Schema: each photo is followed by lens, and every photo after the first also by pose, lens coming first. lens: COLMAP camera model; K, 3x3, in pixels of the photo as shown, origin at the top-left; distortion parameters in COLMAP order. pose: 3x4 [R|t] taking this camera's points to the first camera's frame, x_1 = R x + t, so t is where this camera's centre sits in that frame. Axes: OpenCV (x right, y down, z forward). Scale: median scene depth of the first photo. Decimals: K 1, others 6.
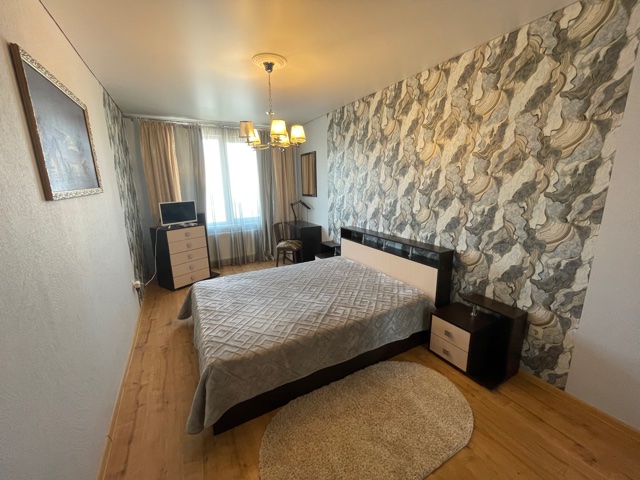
lens RADIAL K [[261.0, 0, 320.0], [0, 261.0, 240.0], [0, 0, 1]] dist [0.001674, 0.000168]
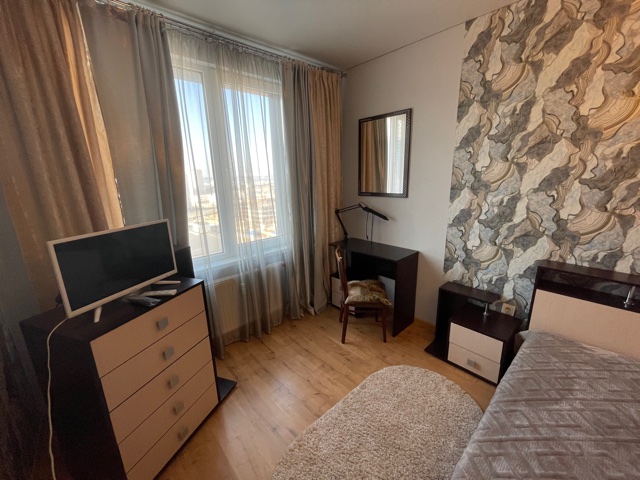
lens RADIAL K [[259.2, 0, 328.1], [0, 259.2, 232.5], [0, 0, 1]] dist [-0.001648, -0.000124]
pose [[0.968338, -0.074685, 0.238208, -0.203657], [0.073615, 0.997197, 0.013395, -0.073803], [-0.238541, 0.004565, 0.971122, 0.343455]]
